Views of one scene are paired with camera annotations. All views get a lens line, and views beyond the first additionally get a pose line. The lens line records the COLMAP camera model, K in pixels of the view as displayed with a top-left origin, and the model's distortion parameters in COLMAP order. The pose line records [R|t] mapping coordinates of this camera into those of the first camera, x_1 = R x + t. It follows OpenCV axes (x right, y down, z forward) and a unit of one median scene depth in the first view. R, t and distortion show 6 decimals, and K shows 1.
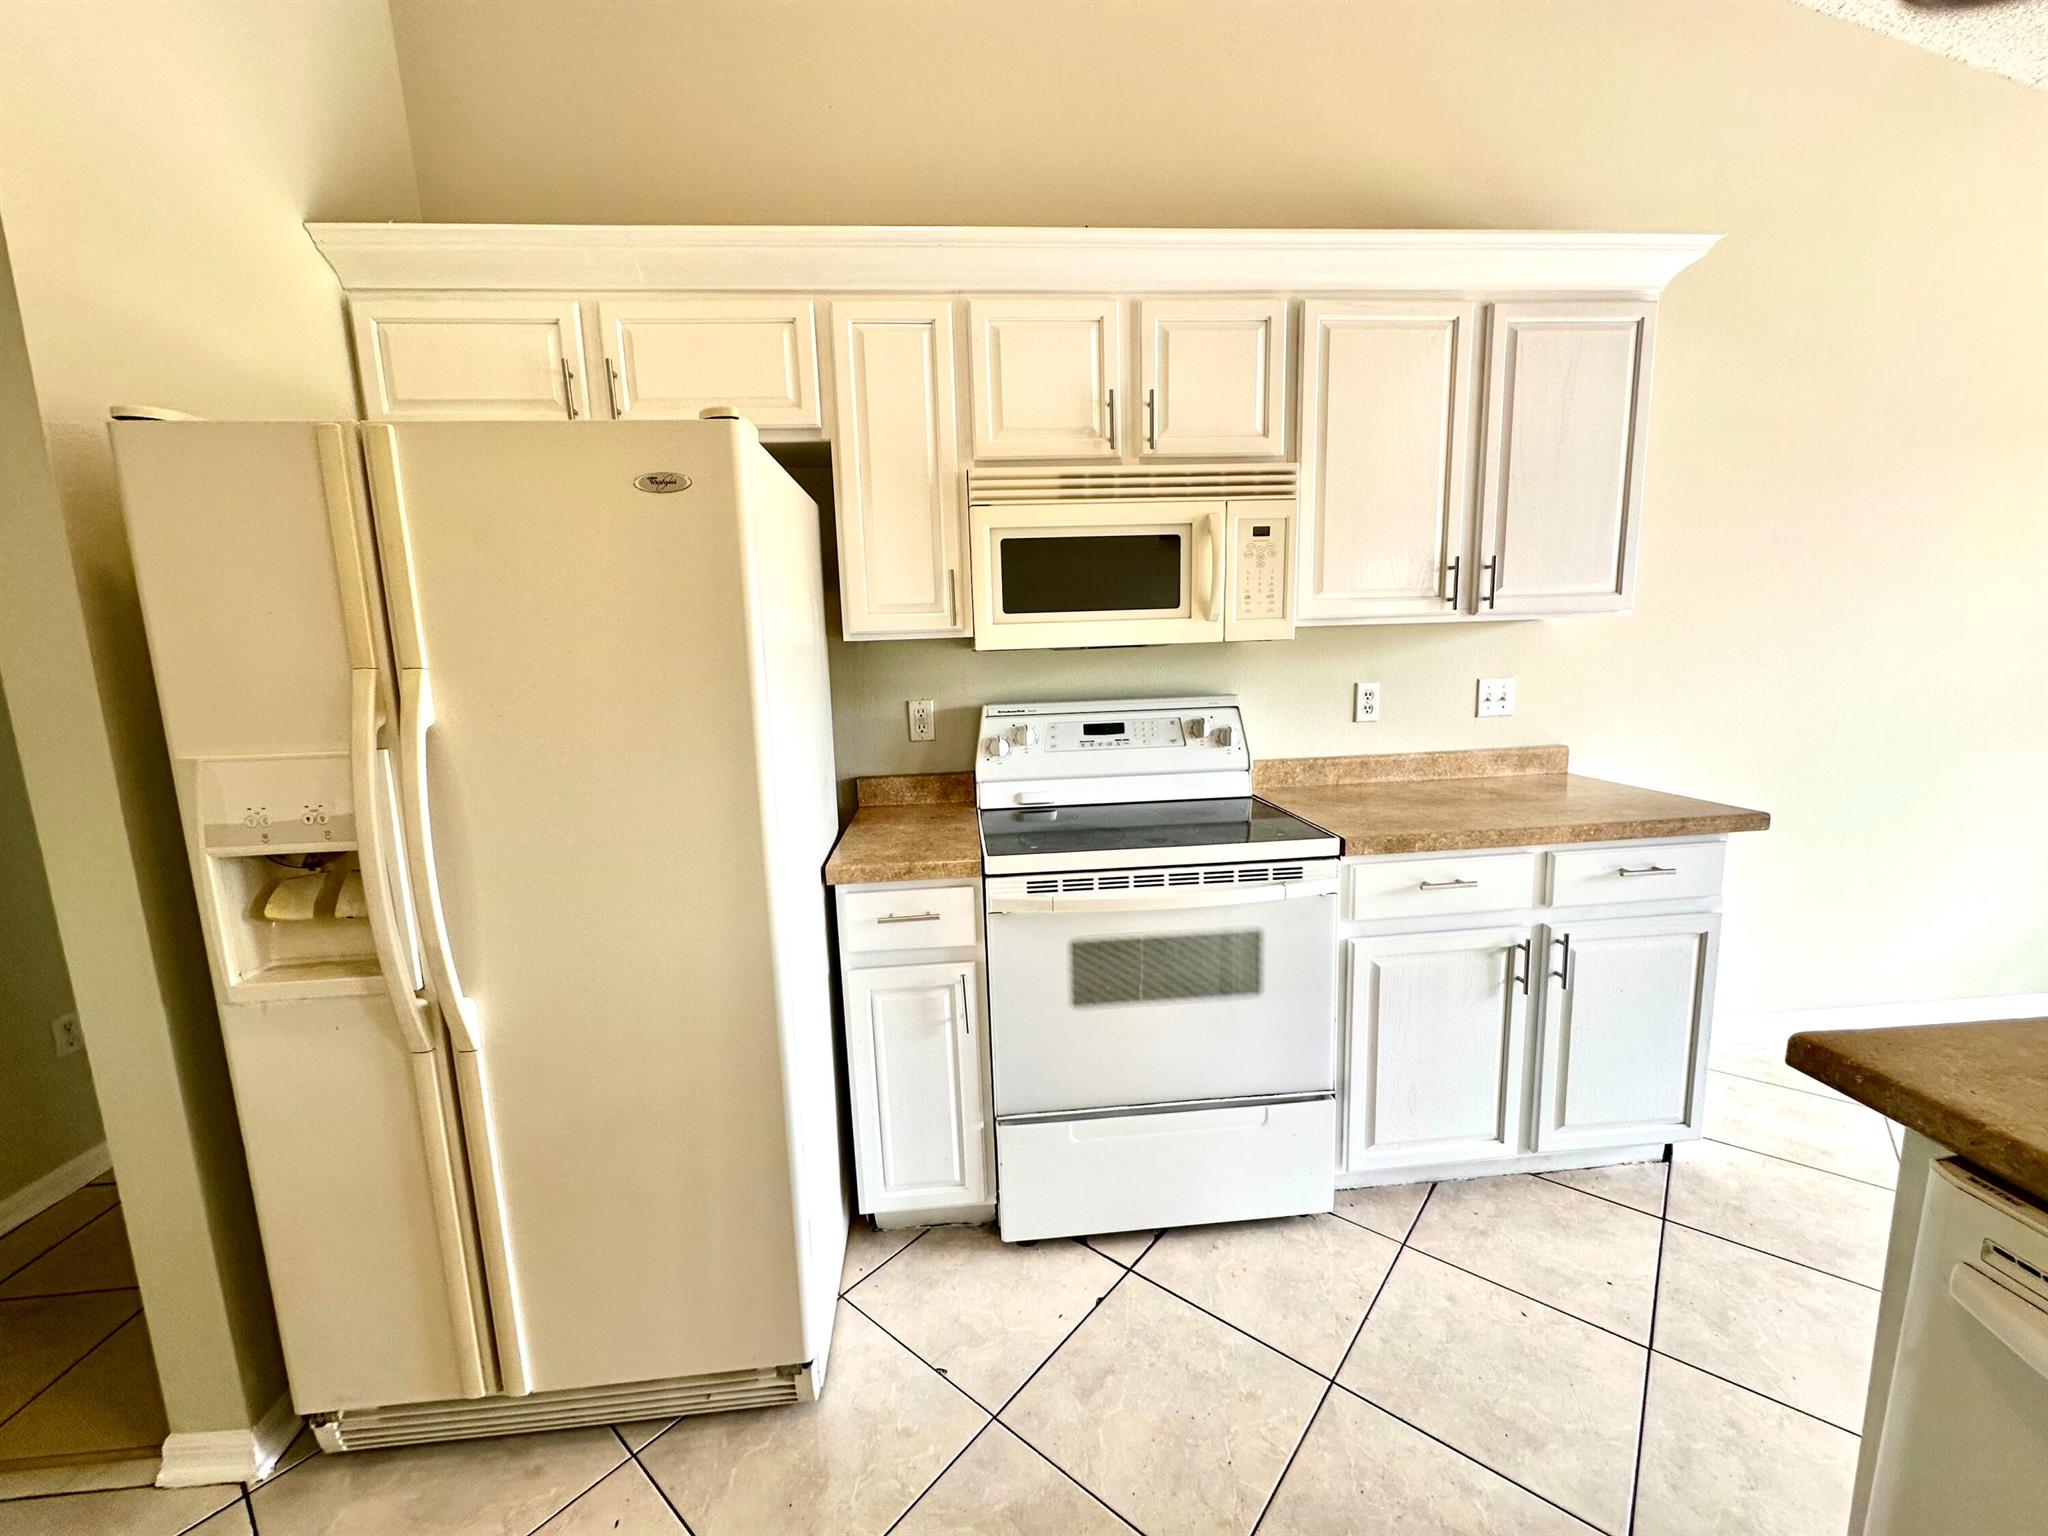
lens RADIAL K [[815.2, 0, 1024.0], [0, 815.2, 768.0], [0, 0, 1]] dist [-0.001827, -0.000294]
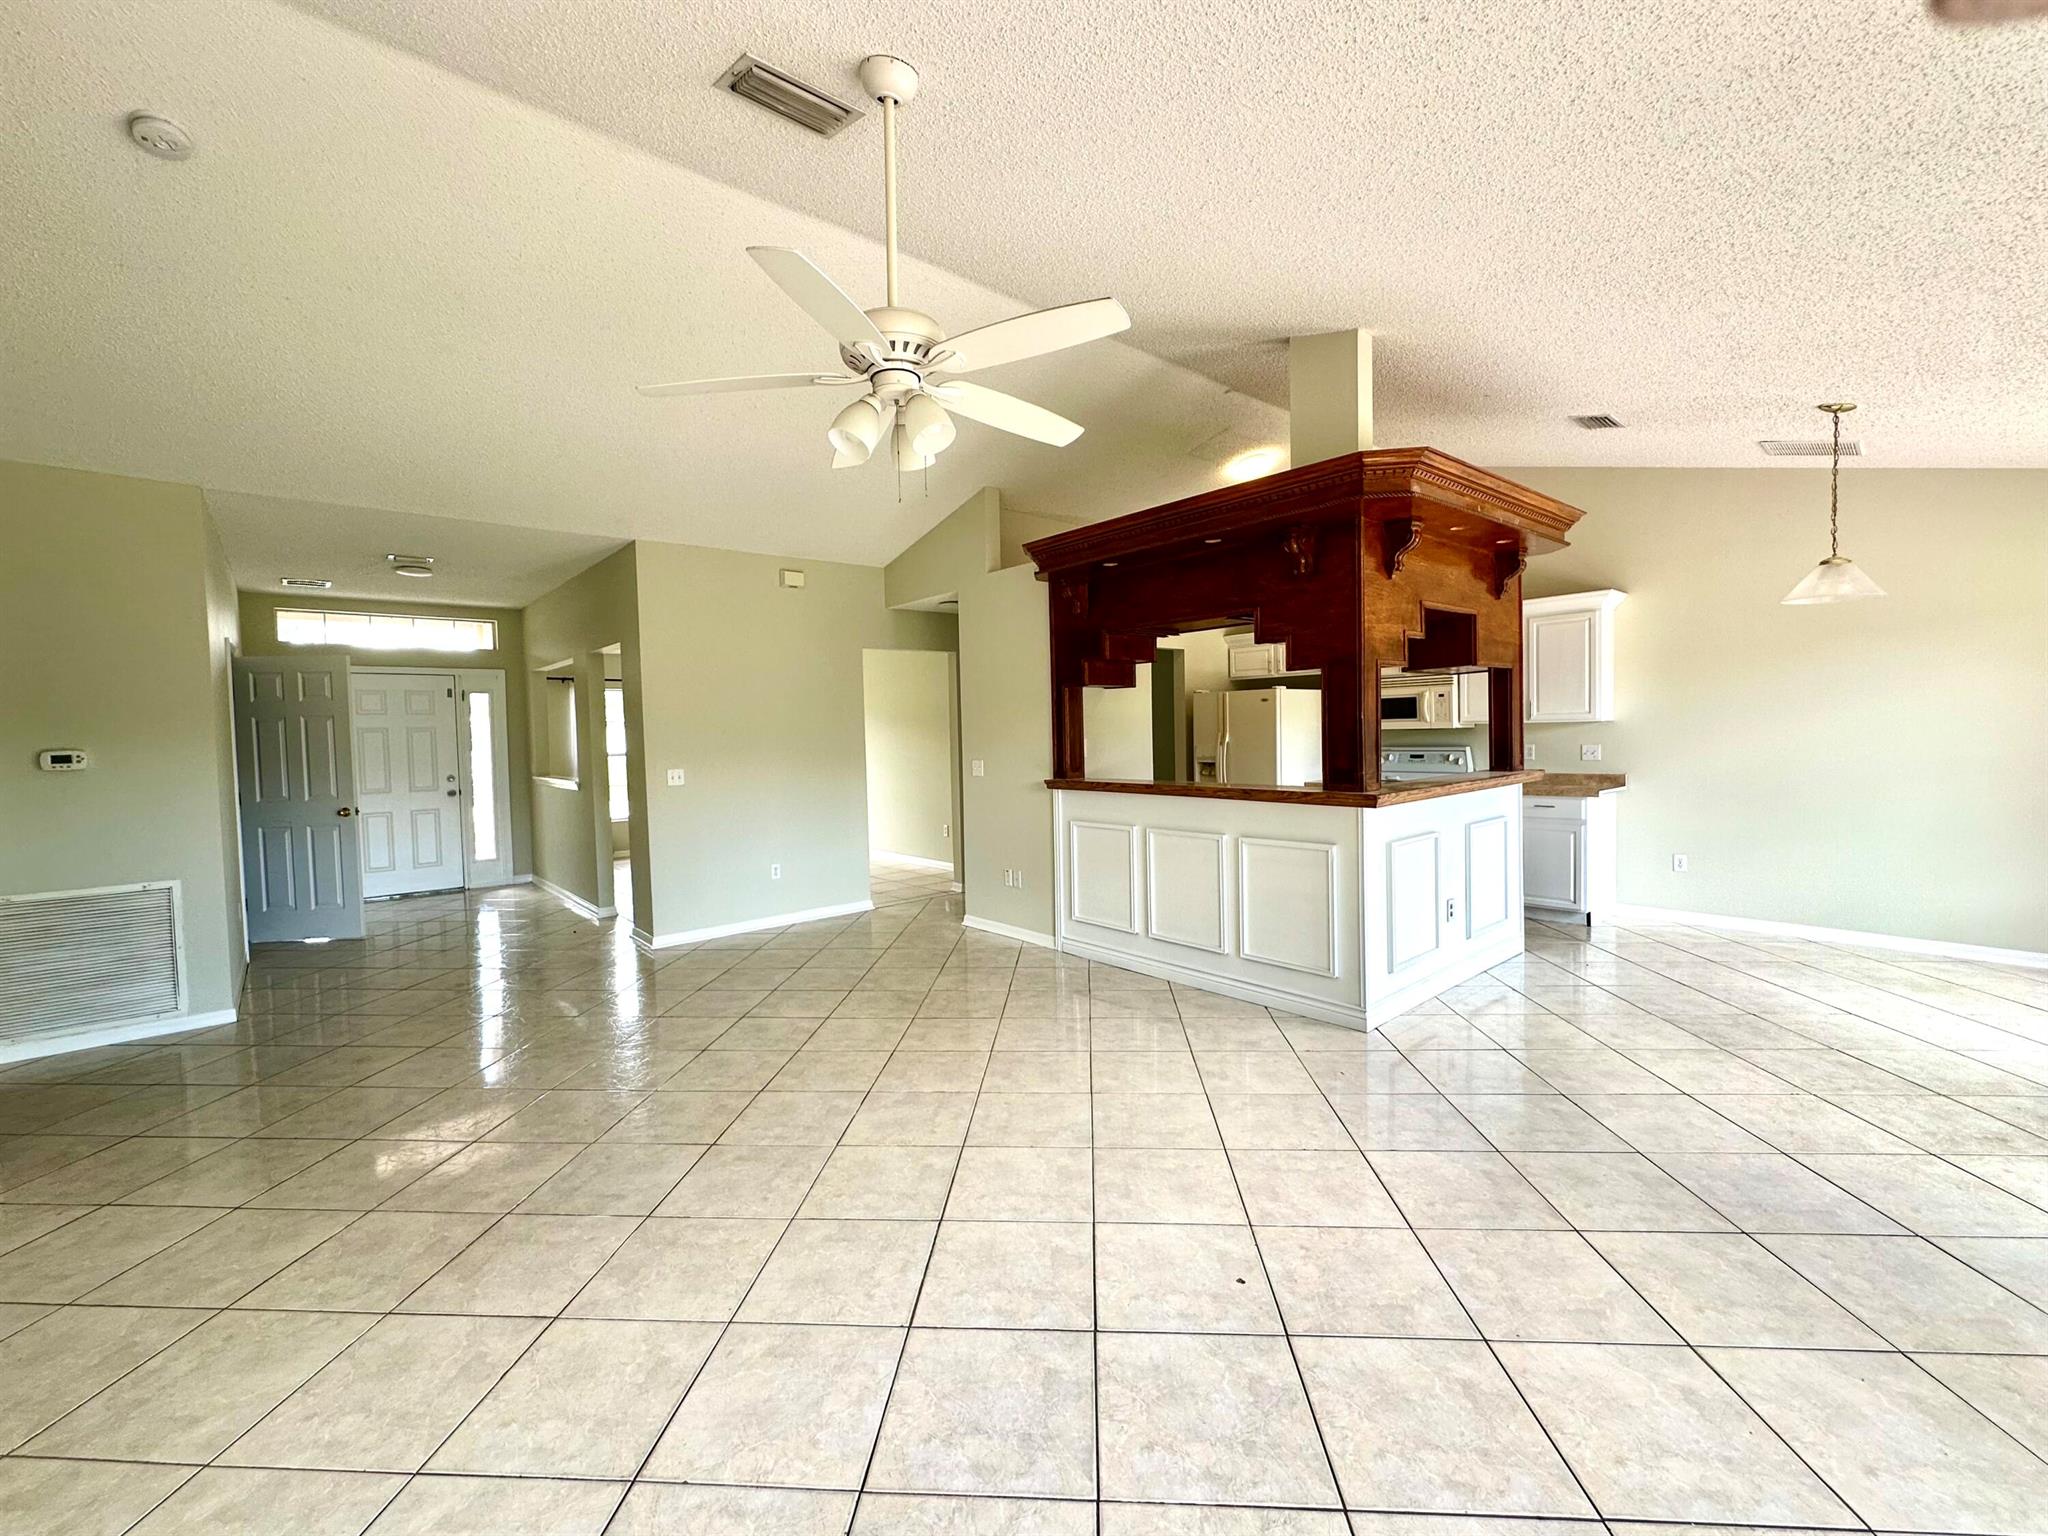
lens RADIAL K [[882.4, 0, 1024.0], [0, 882.4, 768.0], [0, 0, 1]] dist [-0.000606, -0.000076]
pose [[0.593686, 0.050171, -0.803131, 2.193303], [-0.121261, 0.992235, -0.027653, 0.304641], [0.795508, 0.113806, 0.595160, -2.449665]]
